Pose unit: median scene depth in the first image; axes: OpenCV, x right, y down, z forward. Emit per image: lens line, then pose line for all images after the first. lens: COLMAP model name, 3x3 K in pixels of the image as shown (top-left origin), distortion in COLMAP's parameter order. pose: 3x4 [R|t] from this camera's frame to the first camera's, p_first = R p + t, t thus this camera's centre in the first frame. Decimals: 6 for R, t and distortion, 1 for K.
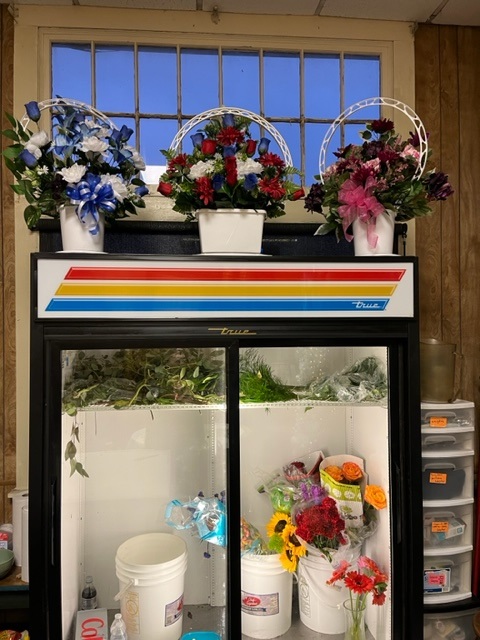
lens RADIAL K [[479.9, 0, 241.4], [0, 479.9, 324.4], [0, 0, 1]] dist [0.063874, -0.066111]
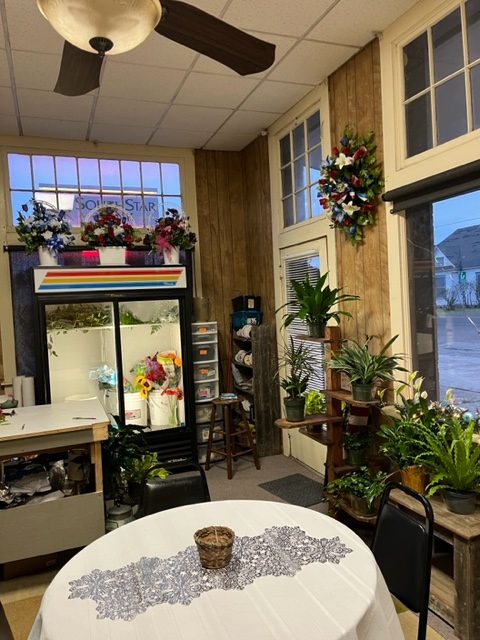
lens RADIAL K [[479.9, 0, 241.4], [0, 479.9, 324.4], [0, 0, 1]] dist [0.063874, -0.066111]
pose [[0.963095, -0.052602, 0.263973, -0.055090], [0.043274, 0.998220, 0.041035, 0.085522], [-0.265662, -0.028097, 0.963657, -1.531700]]
